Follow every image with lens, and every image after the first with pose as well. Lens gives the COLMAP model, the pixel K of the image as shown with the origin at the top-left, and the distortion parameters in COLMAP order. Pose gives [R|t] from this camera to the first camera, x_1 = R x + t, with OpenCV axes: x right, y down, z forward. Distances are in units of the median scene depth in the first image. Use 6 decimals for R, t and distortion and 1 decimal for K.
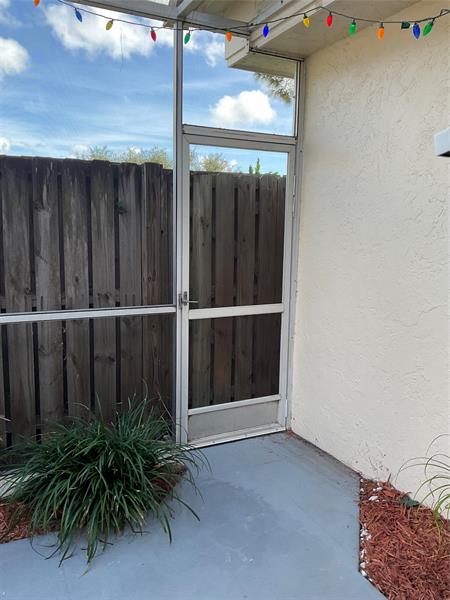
lens RADIAL K [[500.2, 0, 228.6], [0, 500.2, 298.6], [0, 0, 1]] dist [0.073876, -0.136779]
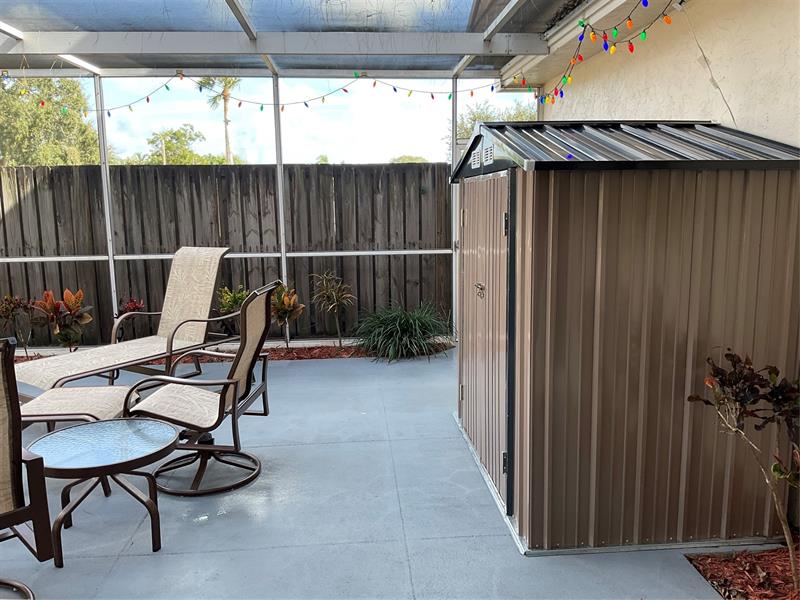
lens RADIAL K [[666.9, 0, 399.3], [0, 666.9, 307.9], [0, 0, 1]] dist [0.073876, -0.136779]
pose [[0.925343, 0.027140, -0.378158, 0.569360], [-0.021055, 0.999574, 0.020217, 0.167782], [0.378546, -0.010745, 0.925520, -1.096622]]
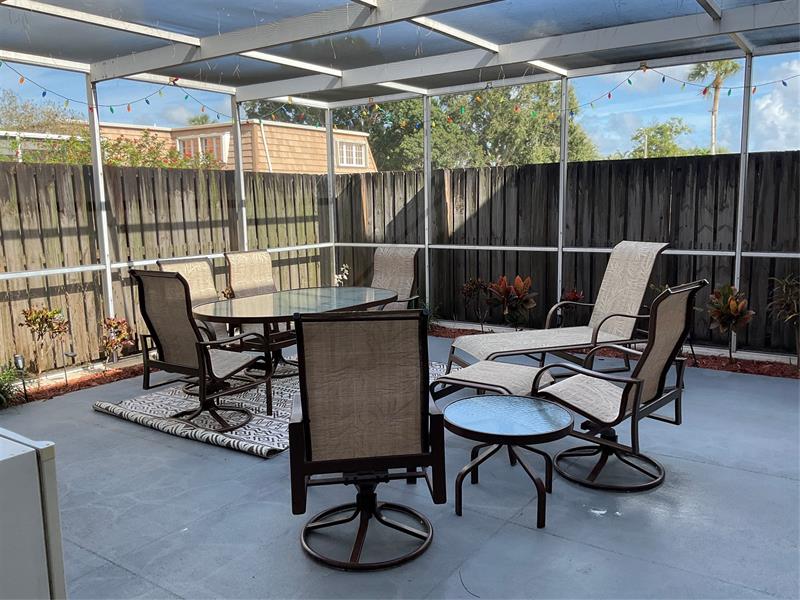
lens RADIAL K [[666.9, 0, 398.3], [0, 666.9, 304.7], [0, 0, 1]] dist [0.073876, -0.136779]
pose [[0.477262, 0.103705, -0.872620, 0.637611], [-0.099905, 0.992977, 0.063367, 0.168166], [0.873064, 0.056936, 0.484271, -1.032213]]
